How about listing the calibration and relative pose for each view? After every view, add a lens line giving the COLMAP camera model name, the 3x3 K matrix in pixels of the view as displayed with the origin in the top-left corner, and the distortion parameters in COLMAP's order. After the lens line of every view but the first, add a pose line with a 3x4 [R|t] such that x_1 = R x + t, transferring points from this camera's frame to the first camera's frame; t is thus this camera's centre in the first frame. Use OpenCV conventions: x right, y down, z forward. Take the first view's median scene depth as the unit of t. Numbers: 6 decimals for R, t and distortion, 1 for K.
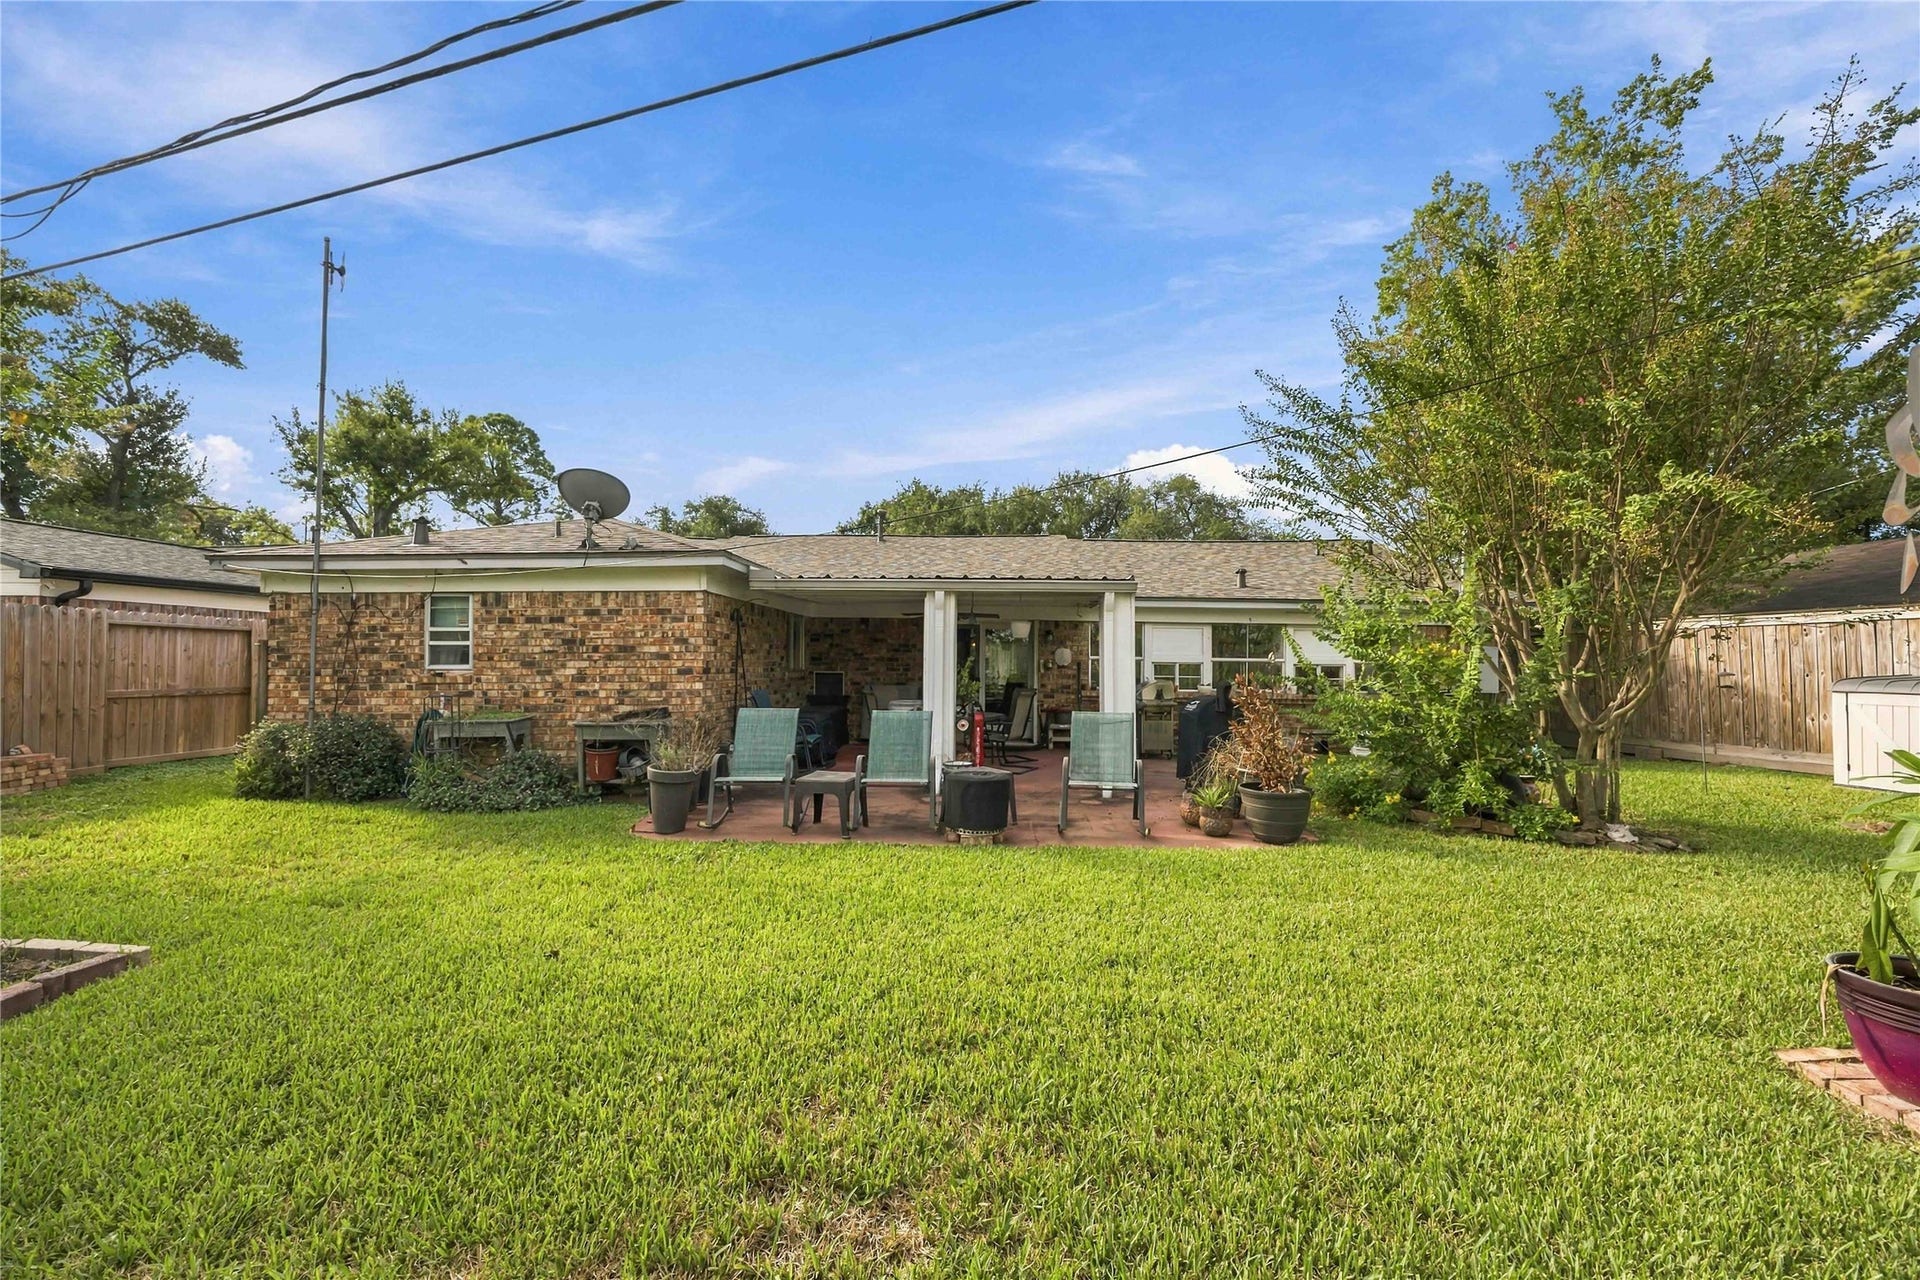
lens RADIAL K [[734.5, 0, 959.8], [0, 734.5, 648.3], [0, 0, 1]] dist [-0.003715, 0.000771]
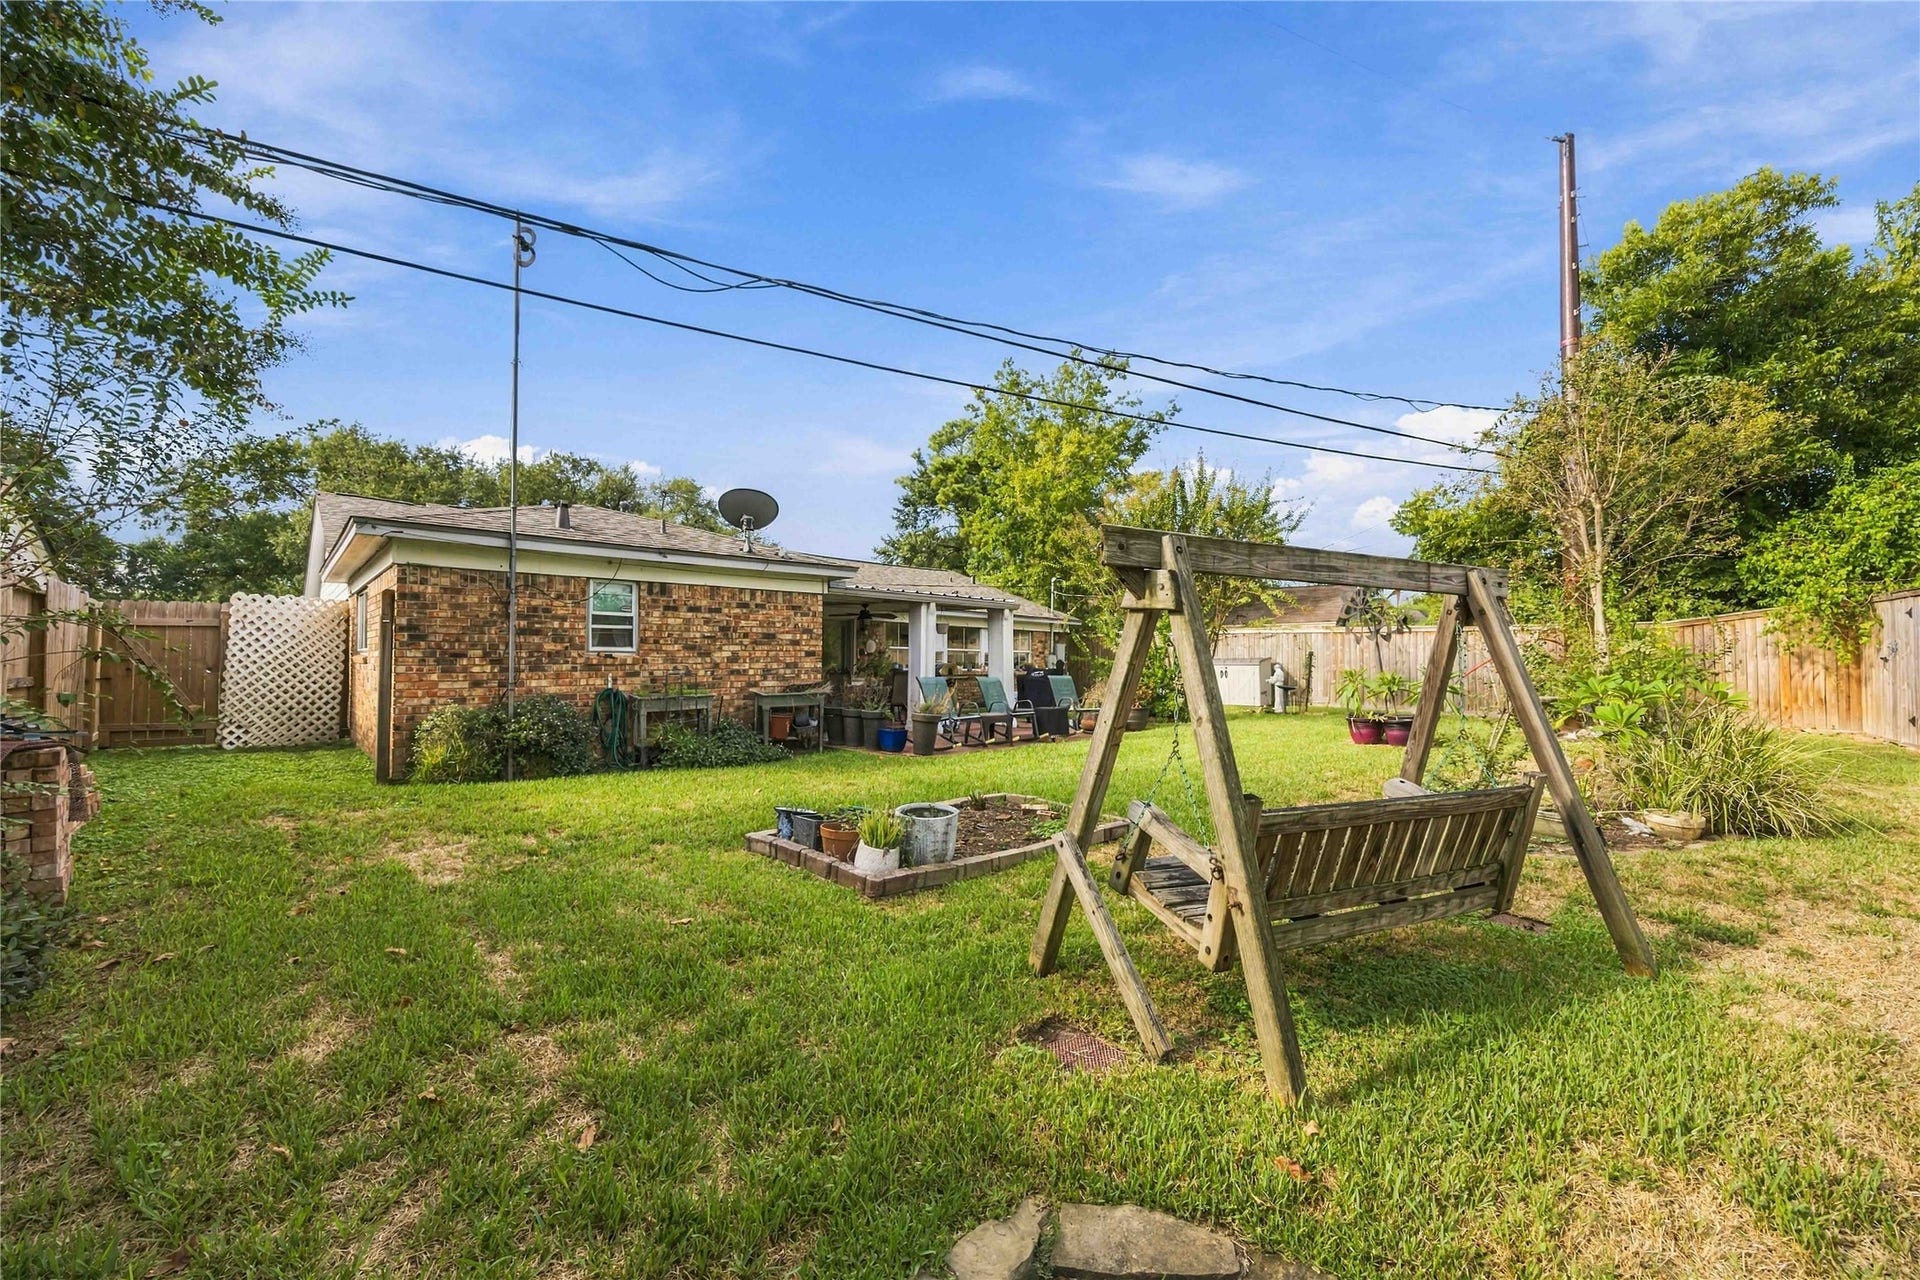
lens RADIAL K [[734.5, 0, 961.9], [0, 734.5, 640.9], [0, 0, 1]] dist [-0.003715, 0.000771]
pose [[0.687605, 0.017119, 0.725883, -1.130457], [-0.019491, 0.999797, -0.005116, 0.009101], [-0.725823, -0.010631, 0.687799, -0.106771]]
